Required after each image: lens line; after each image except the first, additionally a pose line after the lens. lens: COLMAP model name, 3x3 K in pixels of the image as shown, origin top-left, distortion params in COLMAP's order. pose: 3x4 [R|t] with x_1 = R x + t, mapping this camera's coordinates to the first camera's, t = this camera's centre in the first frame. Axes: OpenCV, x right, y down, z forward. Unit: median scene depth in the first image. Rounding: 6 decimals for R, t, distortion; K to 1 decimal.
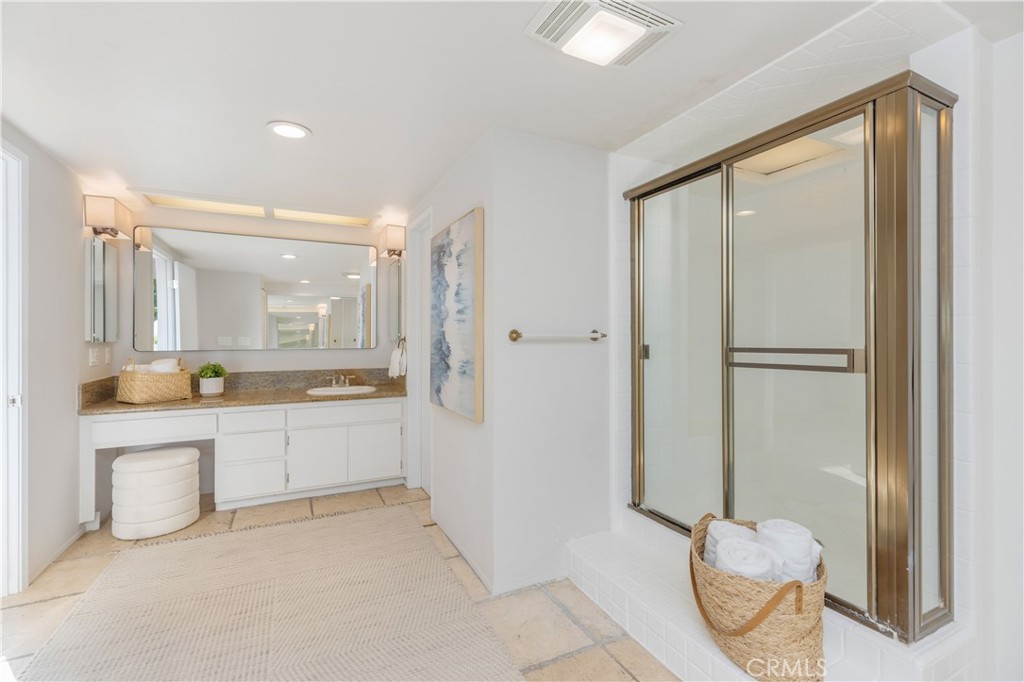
lens RADIAL K [[459.9, 0, 531.0], [0, 459.9, 340.1], [0, 0, 1]] dist [0.002939, -0.000433]
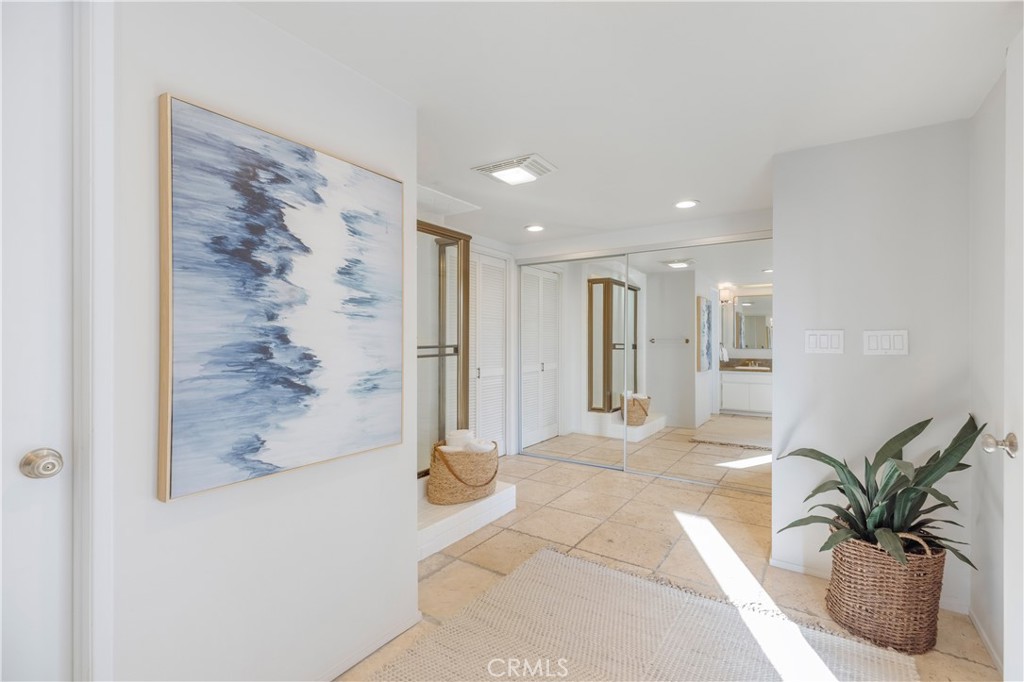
lens RADIAL K [[459.9, 0, 511.5], [0, 459.9, 340.6], [0, 0, 1]] dist [0.002939, -0.000433]
pose [[-0.478753, 0.000946, 0.877949, -0.861383], [0.008398, 0.999959, 0.003501, -0.004272], [-0.877910, 0.009049, -0.478741, 1.126279]]
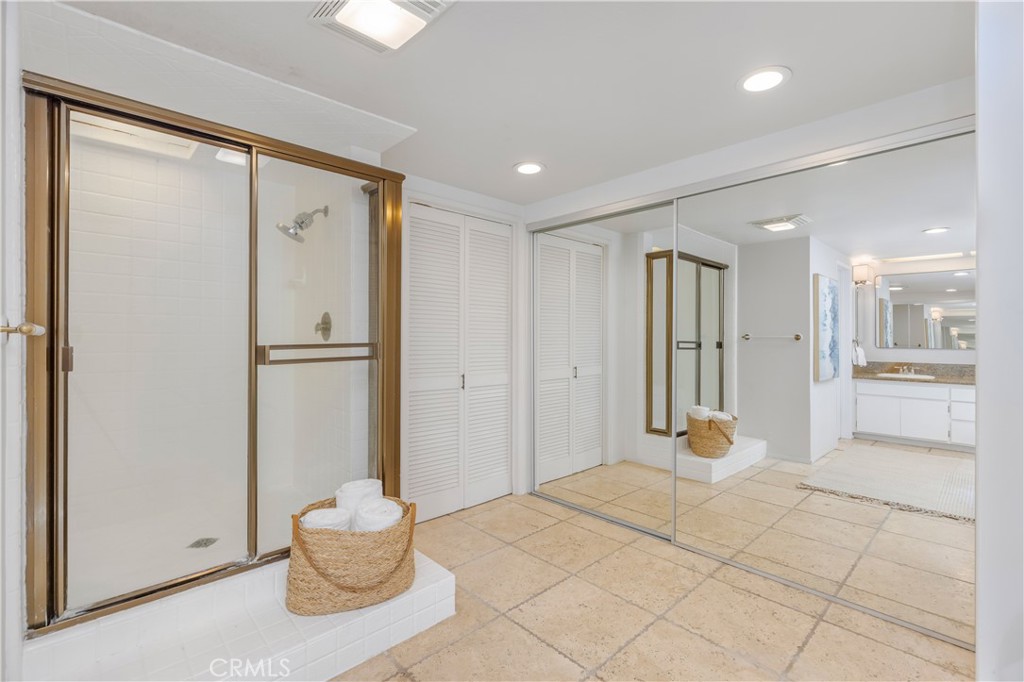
lens RADIAL K [[459.9, 0, 513.3], [0, 459.9, 333.9], [0, 0, 1]] dist [0.002939, -0.000433]
pose [[-0.275748, 0.002988, 0.961225, -0.507941], [0.005772, 0.999982, -0.001452, -0.002941], [-0.961213, 0.005148, -0.275760, 0.612111]]
